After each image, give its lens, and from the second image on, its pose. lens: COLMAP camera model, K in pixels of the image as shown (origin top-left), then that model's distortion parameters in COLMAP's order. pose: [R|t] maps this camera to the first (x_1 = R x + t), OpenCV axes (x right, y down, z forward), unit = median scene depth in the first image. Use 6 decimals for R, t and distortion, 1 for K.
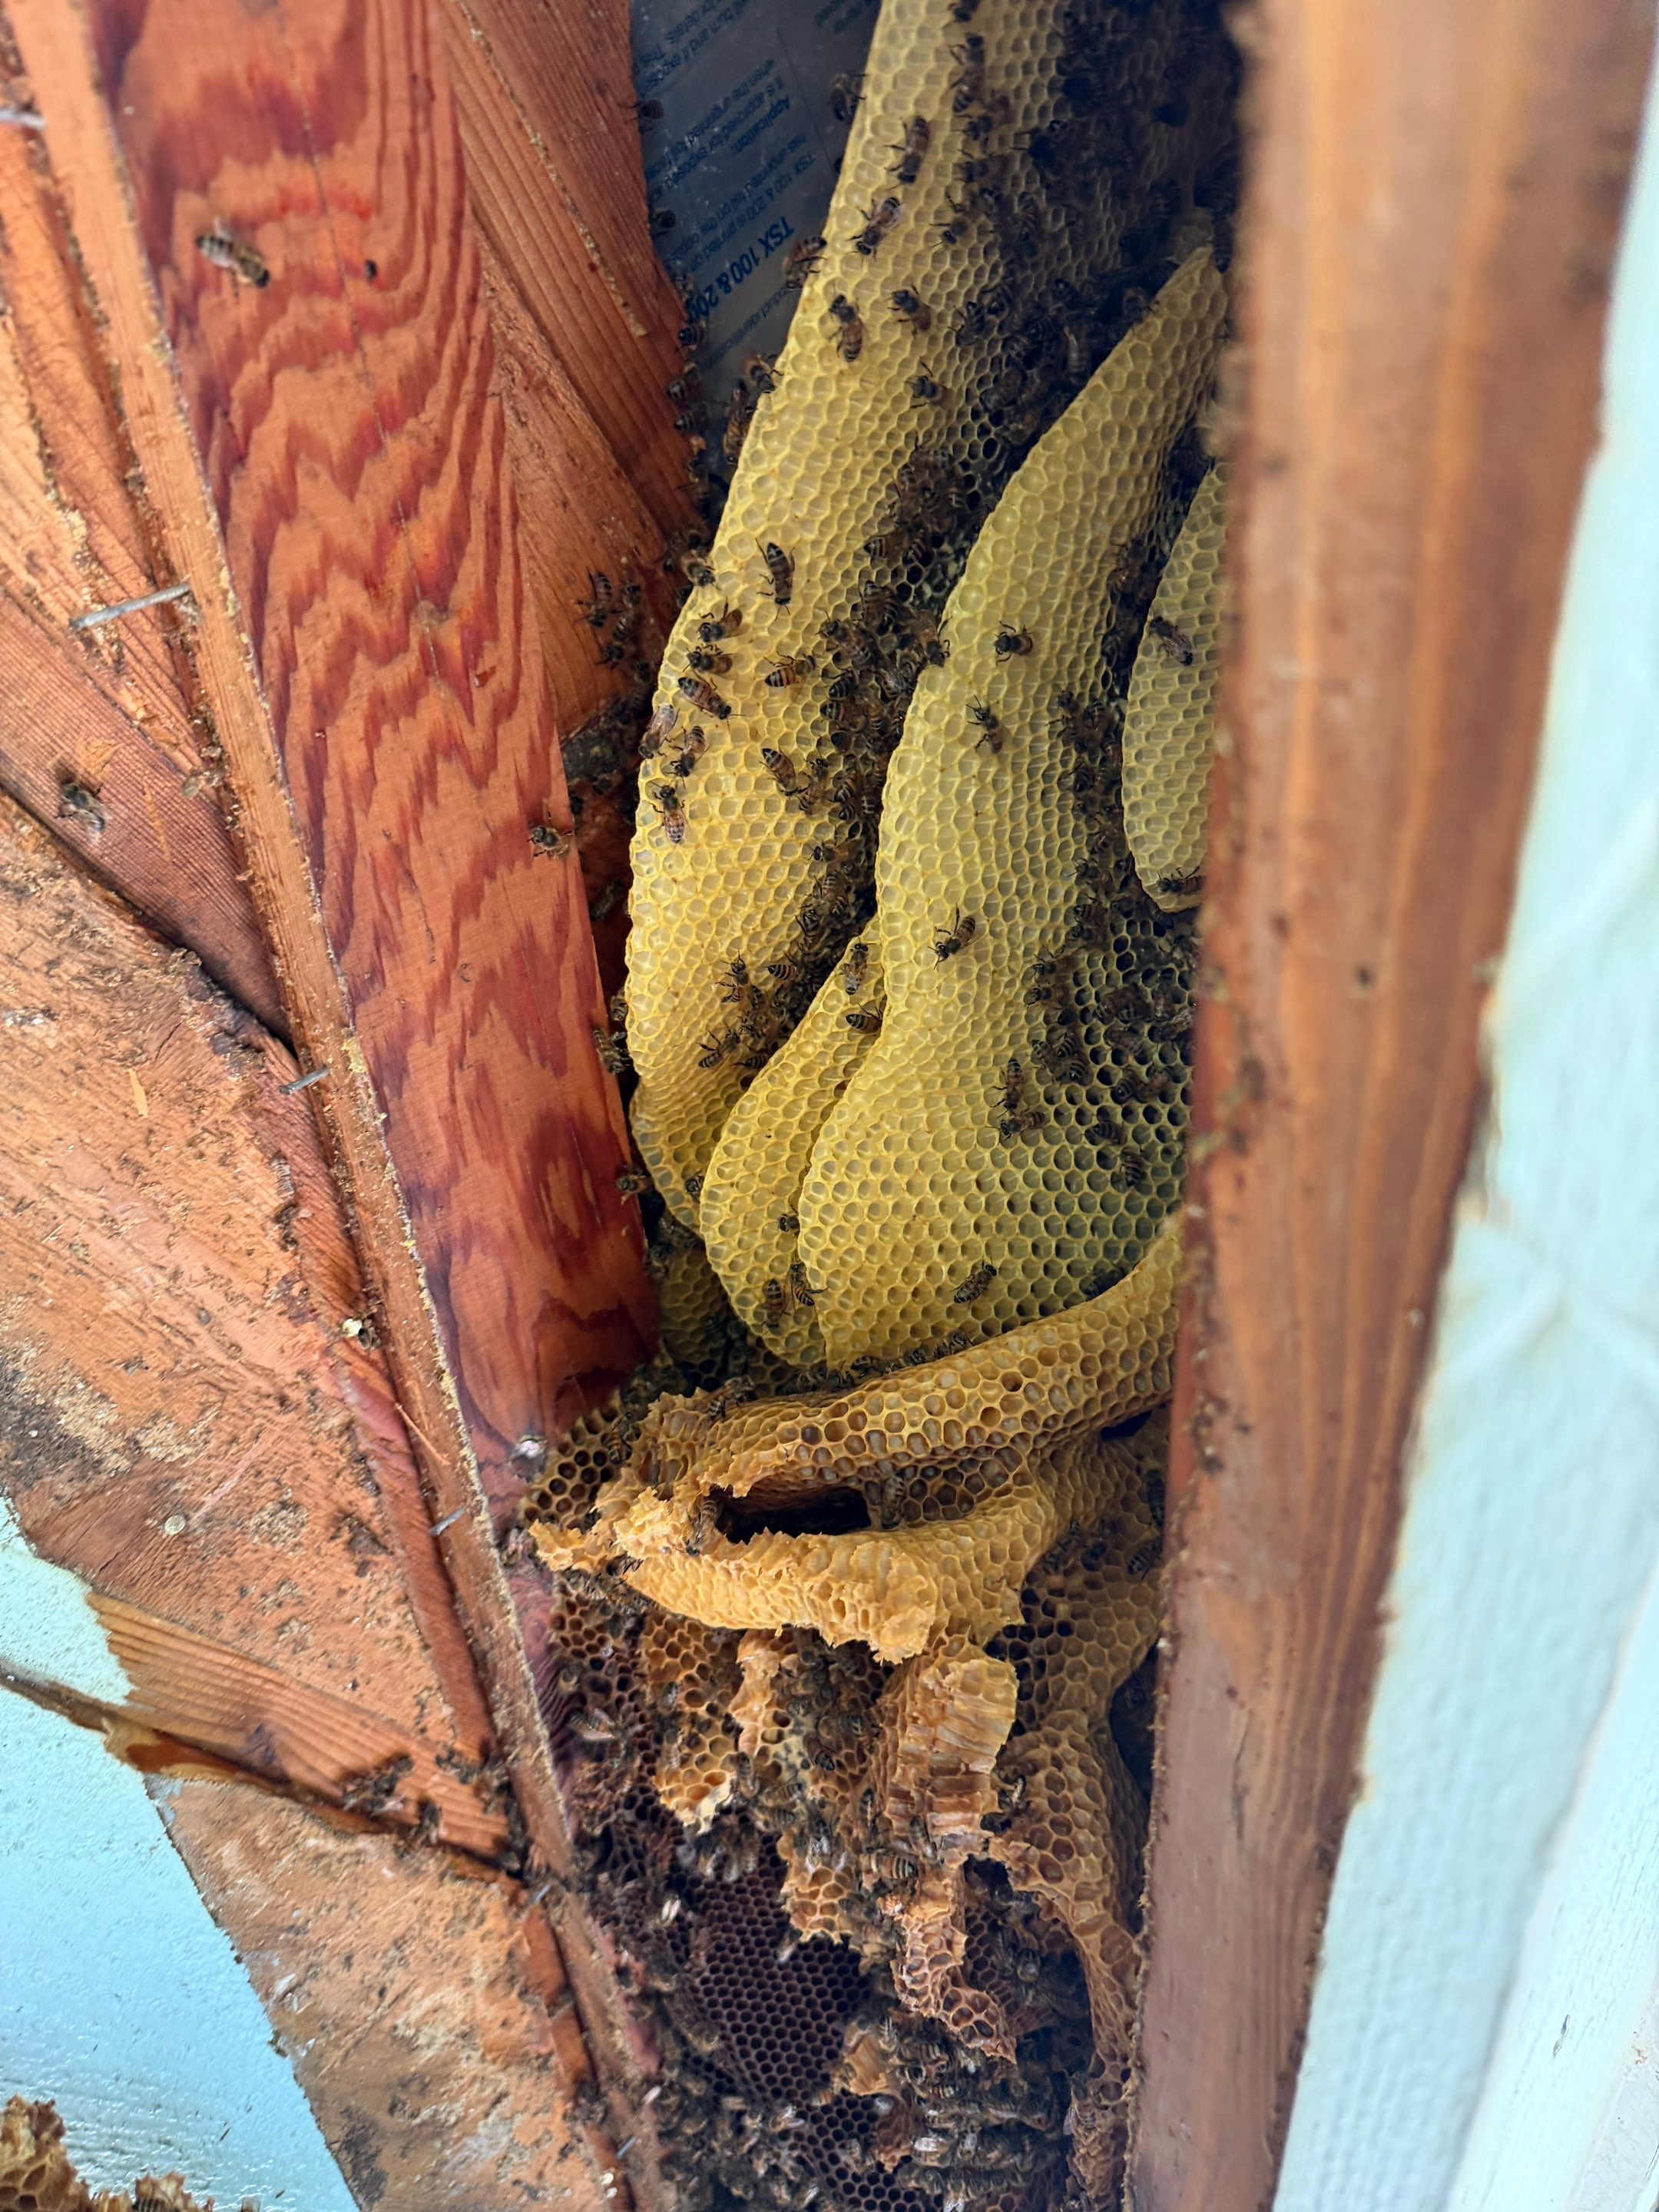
lens RADIAL K [[1541.9, 0, 837.3], [0, 1541.9, 1120.3], [0, 0, 1]] dist [-0.005835, -0.008898]
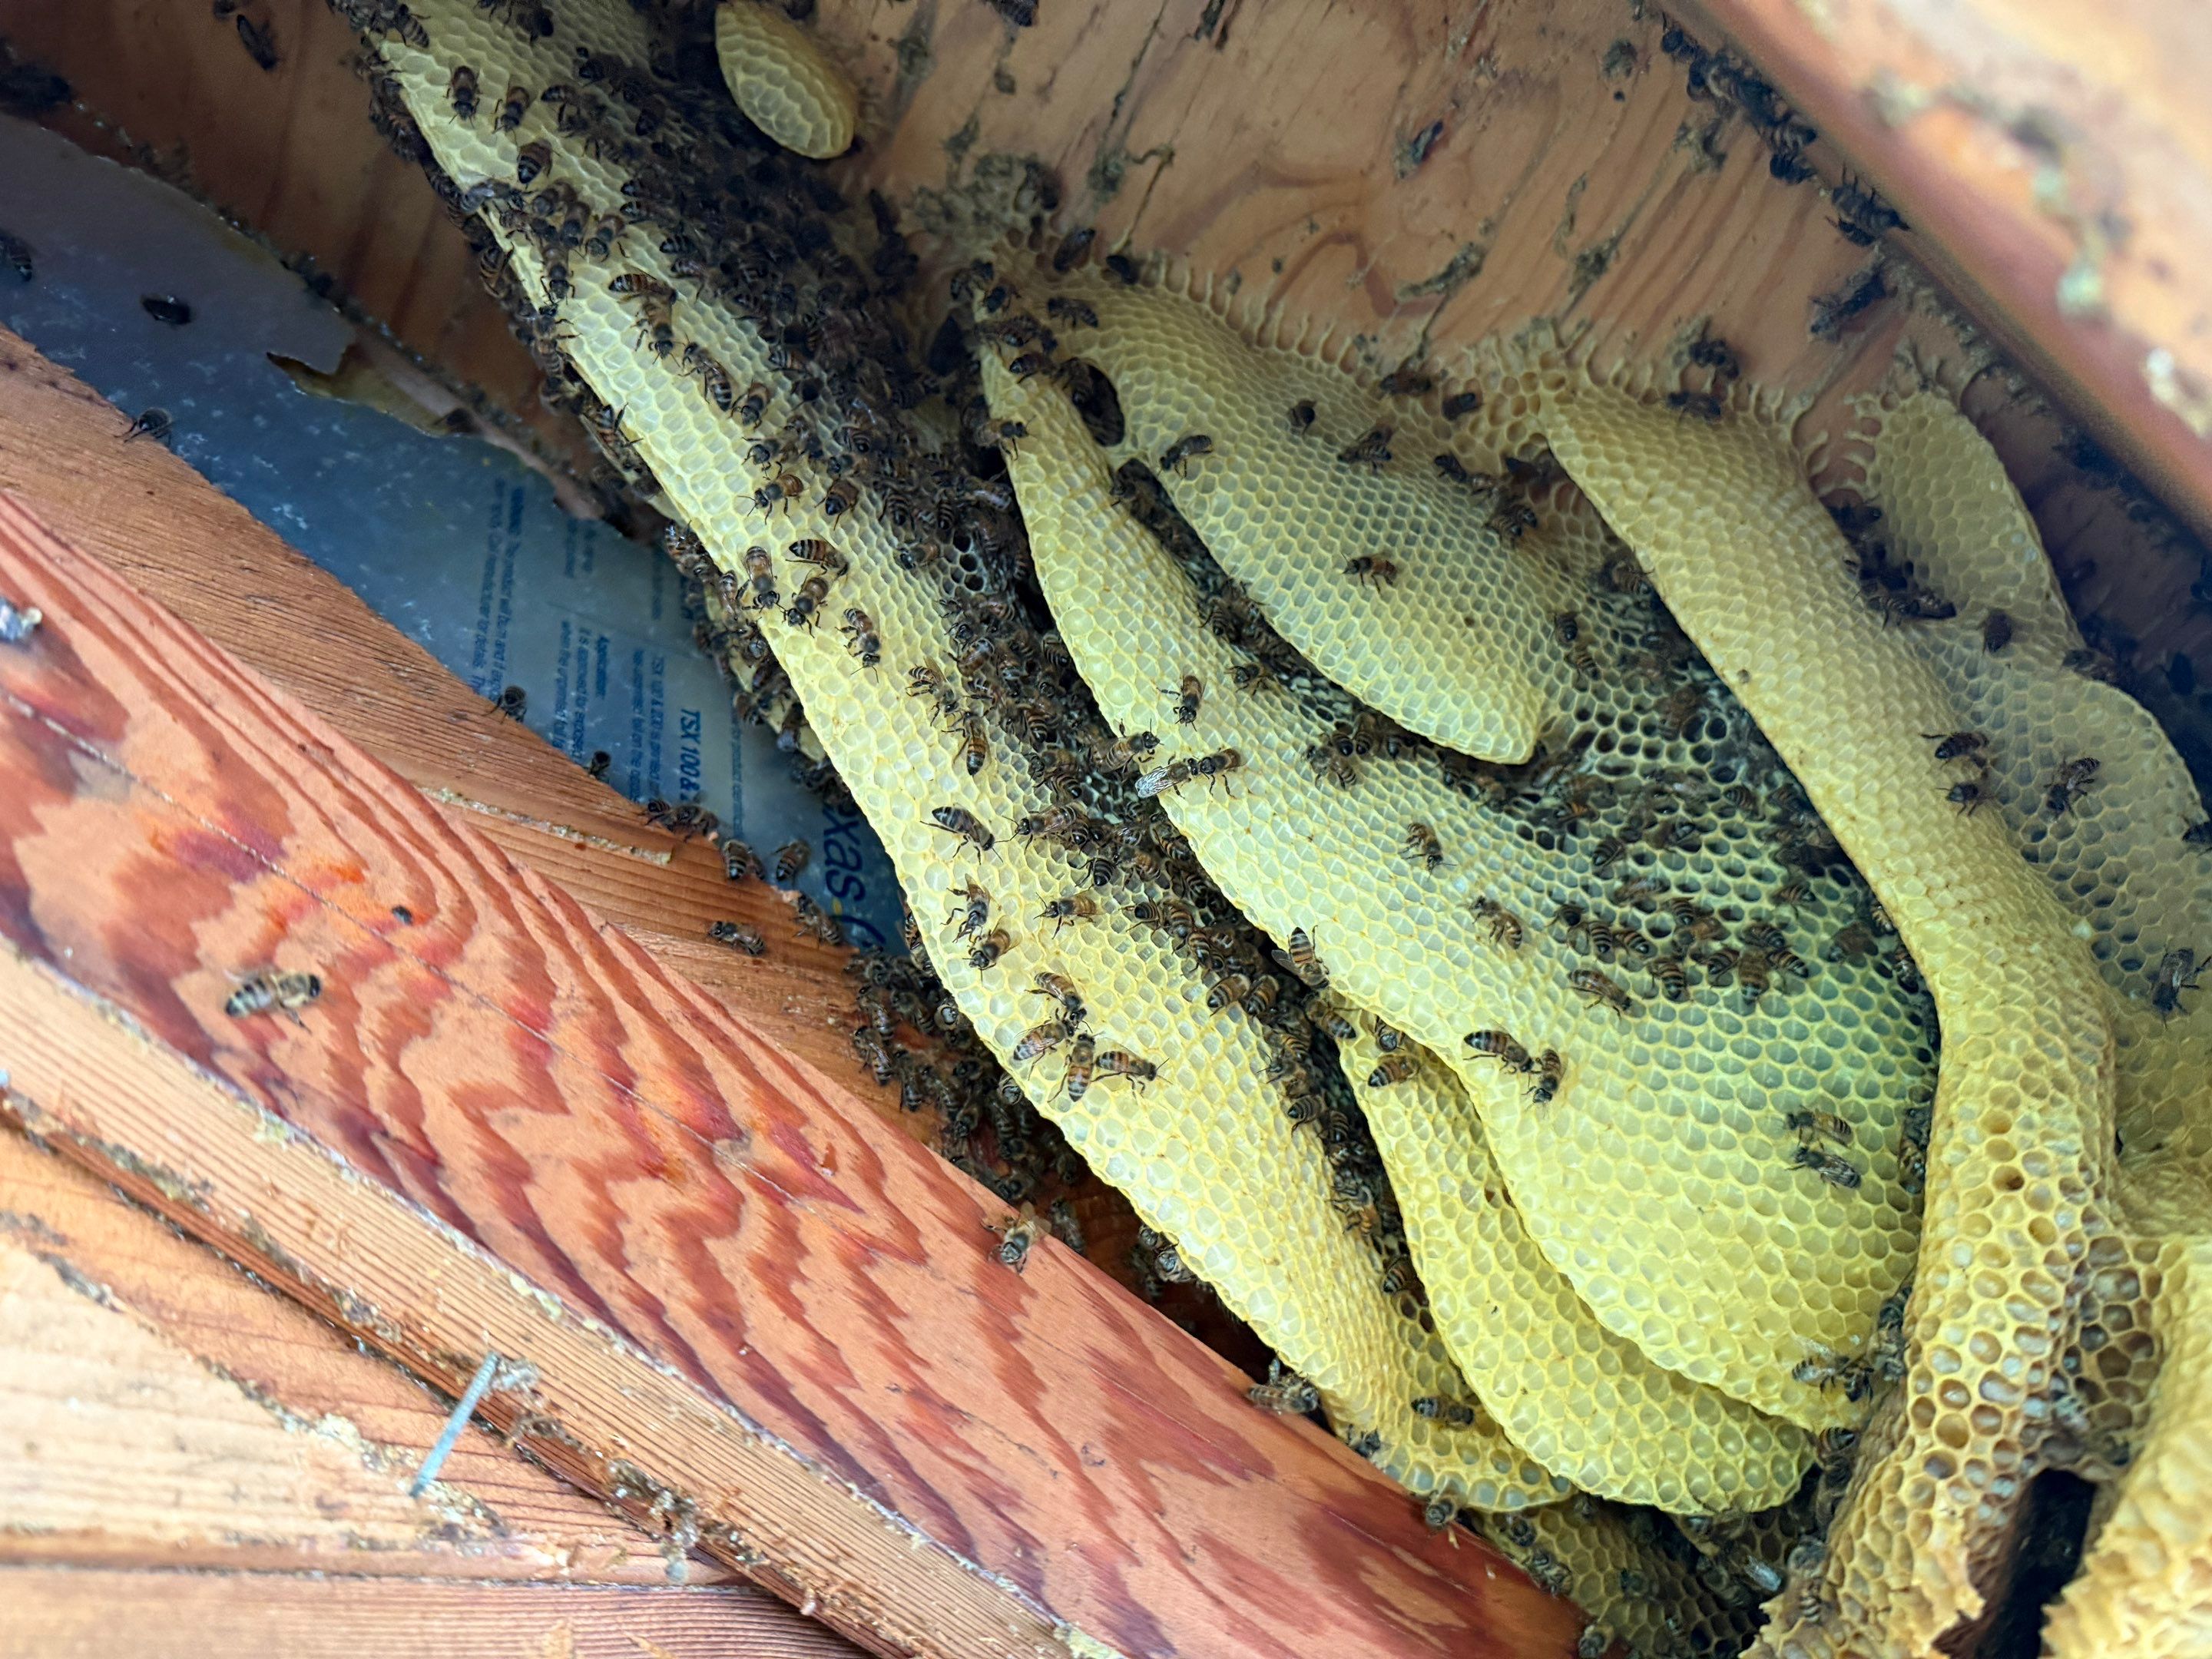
lens RADIAL K [[1570.3, 0, 1111.6], [0, 1570.3, 878.3], [0, 0, 1]] dist [0.063869, -0.124681]
pose [[0.611569, -0.763677, 0.206832, -0.184827], [0.773963, 0.523193, -0.356723, 0.035670], [0.164208, 0.378241, 0.911027, 0.214634]]
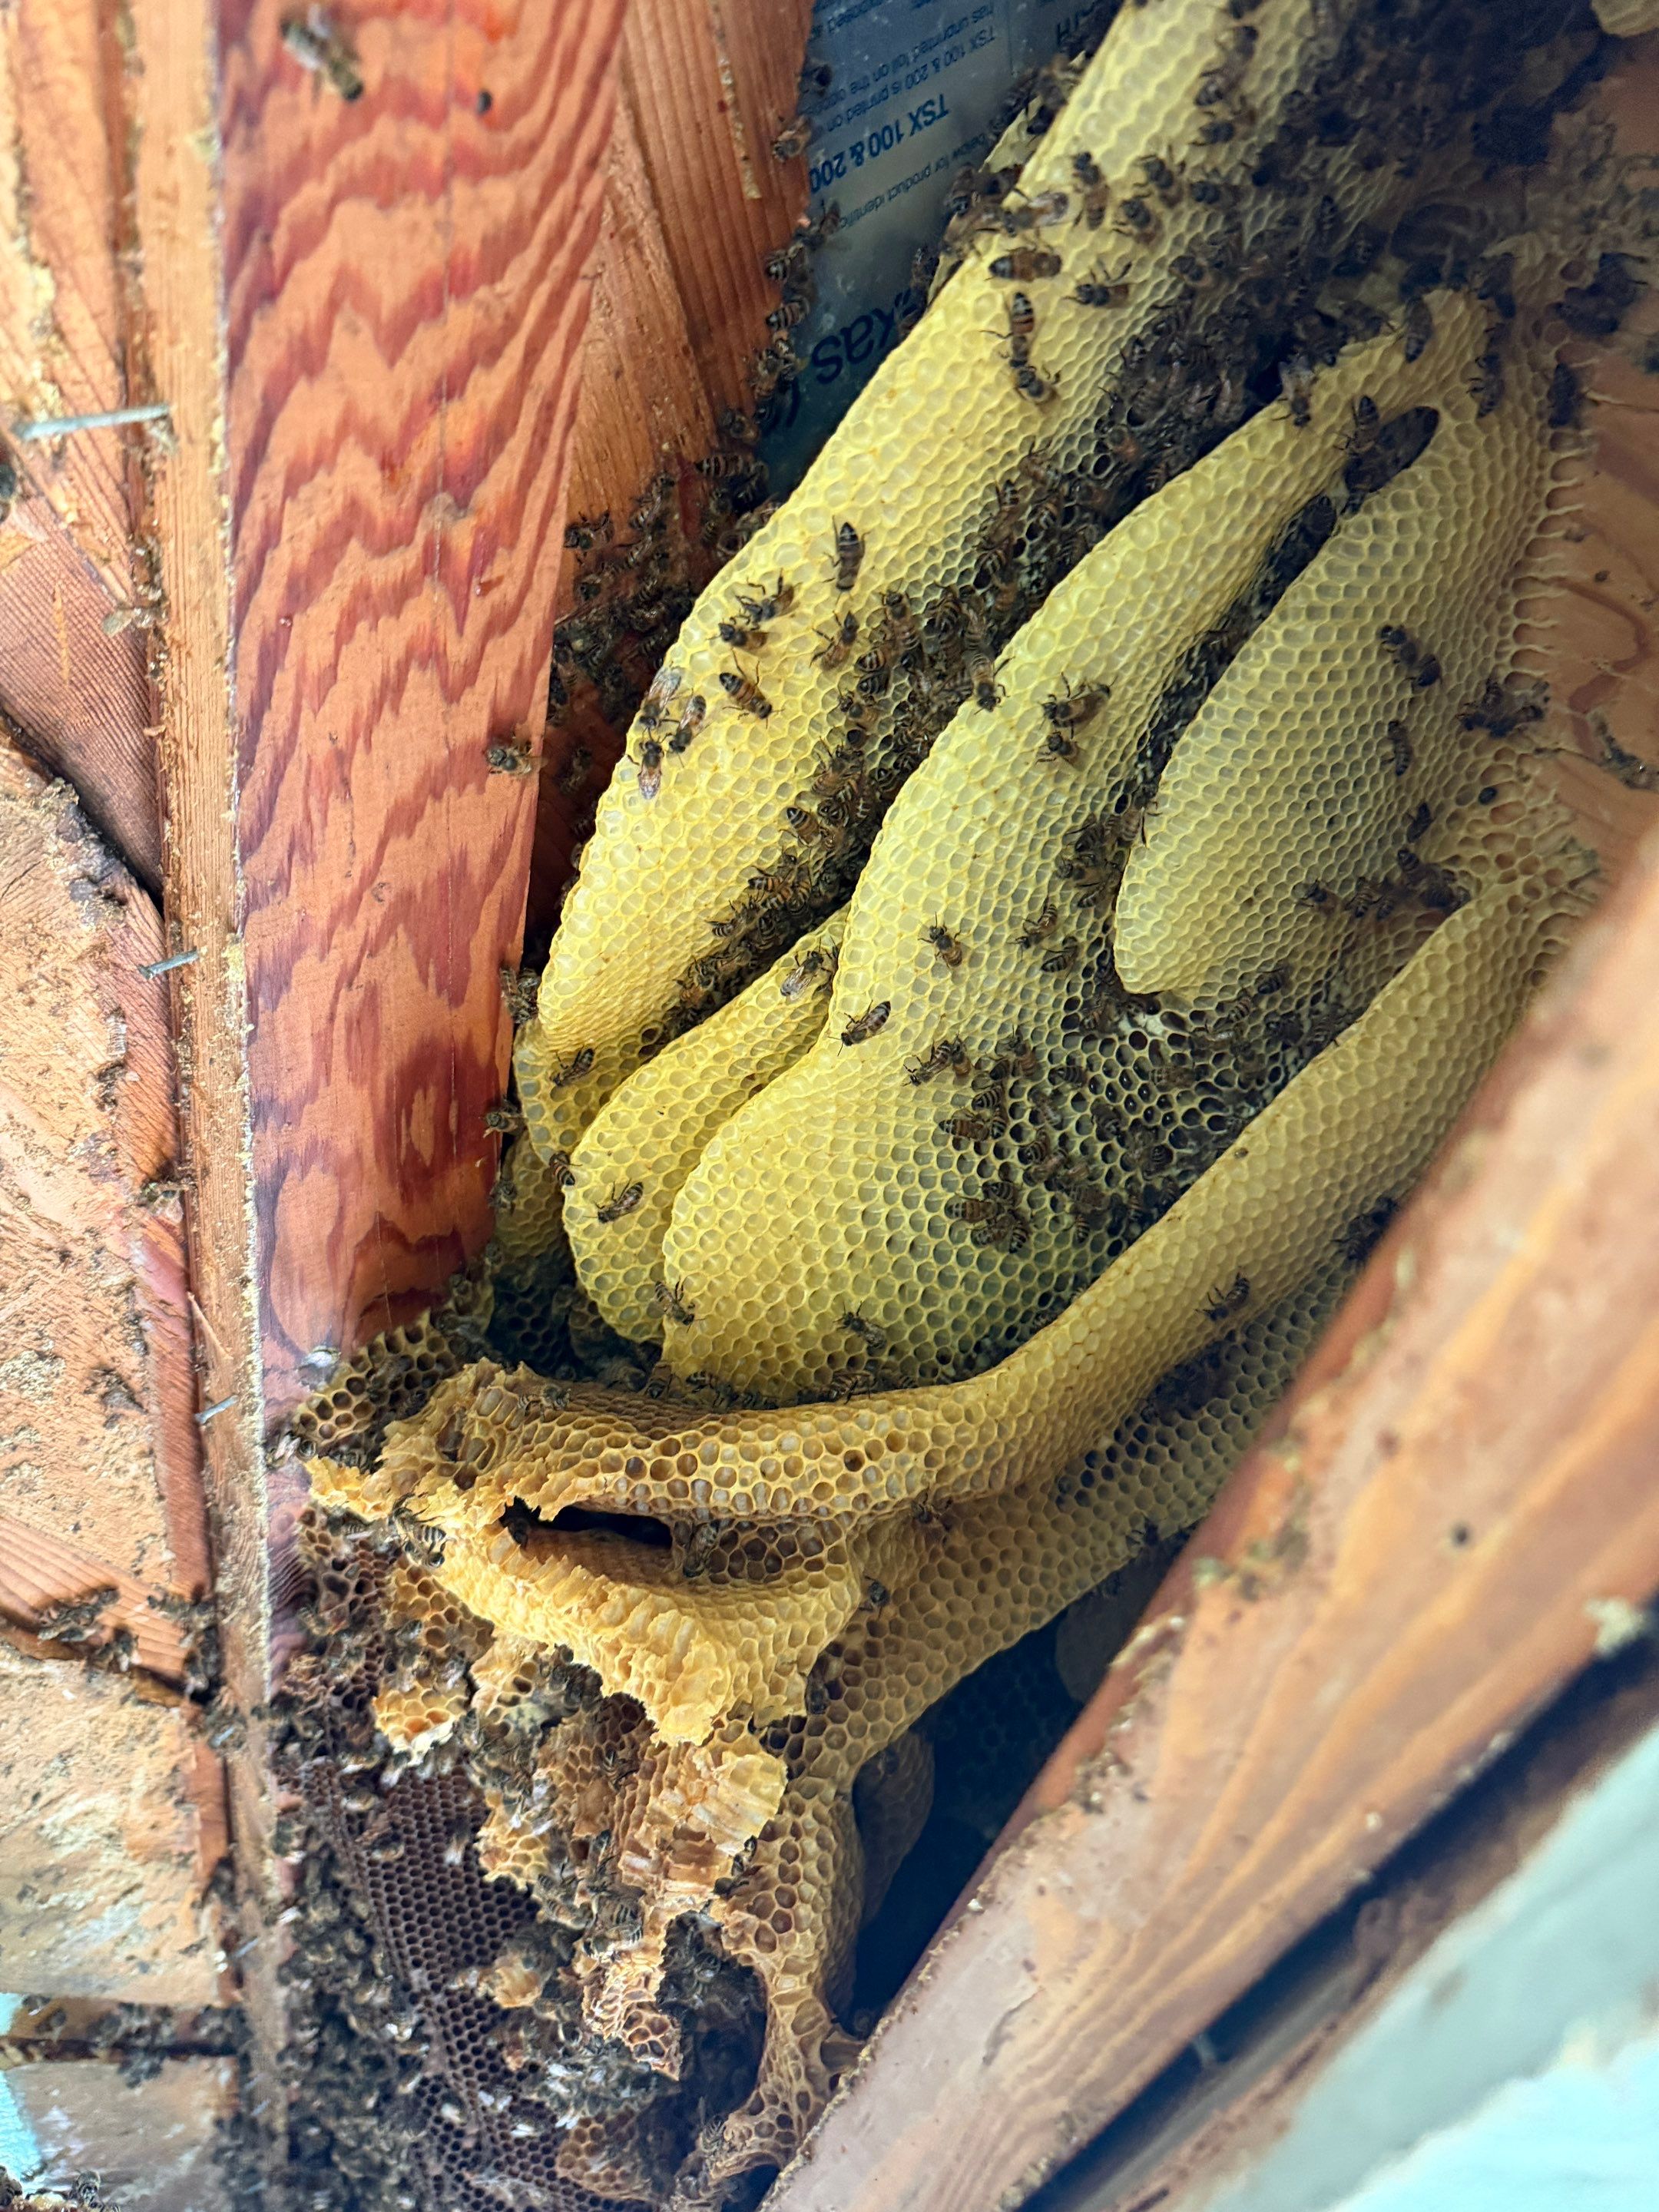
lens RADIAL K [[1565.6, 0, 829.5], [0, 1565.6, 1106.0], [0, 0, 1]] dist [-0.042169, 0.033488]
pose [[0.959386, 0.246802, 0.136627, -0.087947], [-0.263110, 0.957541, 0.117848, -0.152847], [-0.101740, -0.149010, 0.983588, 0.080418]]
